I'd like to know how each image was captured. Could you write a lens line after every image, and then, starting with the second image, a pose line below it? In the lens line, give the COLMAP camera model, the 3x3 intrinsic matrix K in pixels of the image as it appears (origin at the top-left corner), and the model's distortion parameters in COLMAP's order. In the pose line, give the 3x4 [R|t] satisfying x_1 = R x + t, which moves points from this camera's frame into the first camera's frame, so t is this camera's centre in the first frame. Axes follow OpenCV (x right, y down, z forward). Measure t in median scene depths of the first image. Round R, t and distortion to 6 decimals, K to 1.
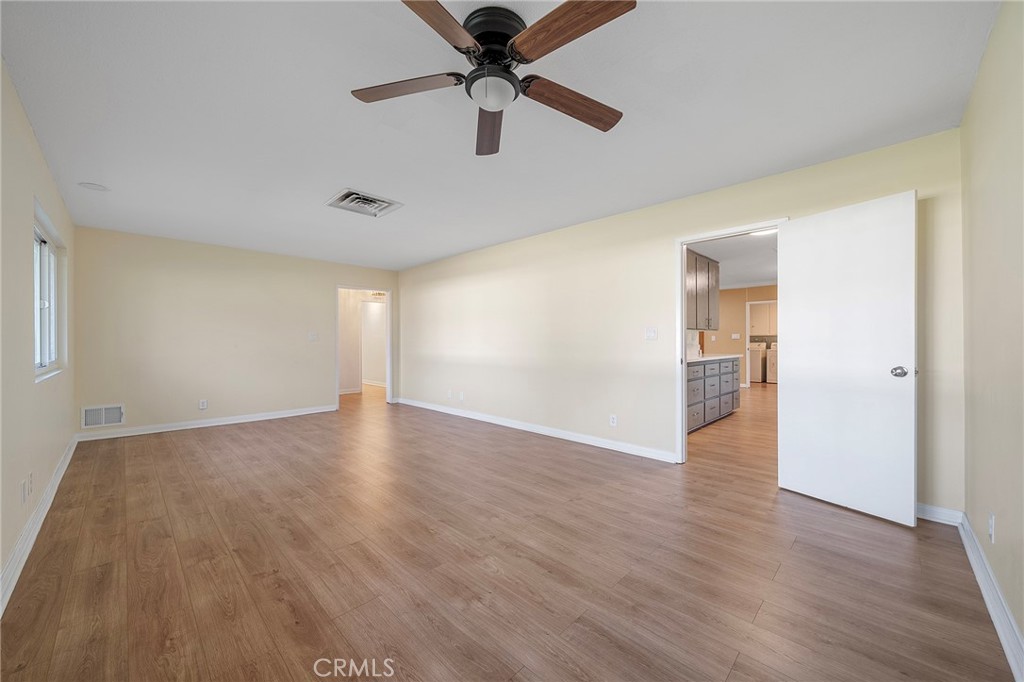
lens RADIAL K [[384.3, 0, 508.7], [0, 384.3, 335.9], [0, 0, 1]] dist [-0.000598, -0.000056]
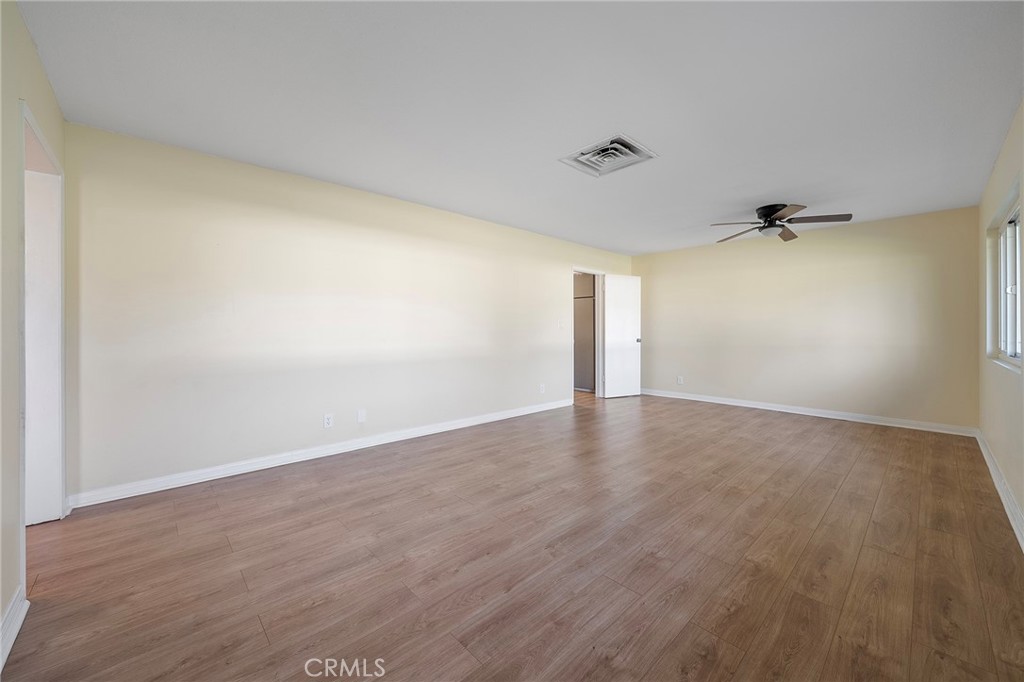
lens RADIAL K [[384.3, 0, 508.7], [0, 384.3, 335.9], [0, 0, 1]] dist [-0.000598, -0.000056]
pose [[0.049507, -0.017239, 0.998625, -1.533336], [-0.015239, 0.999722, 0.018014, 0.020825], [-0.998658, -0.016110, 0.049230, 1.522277]]
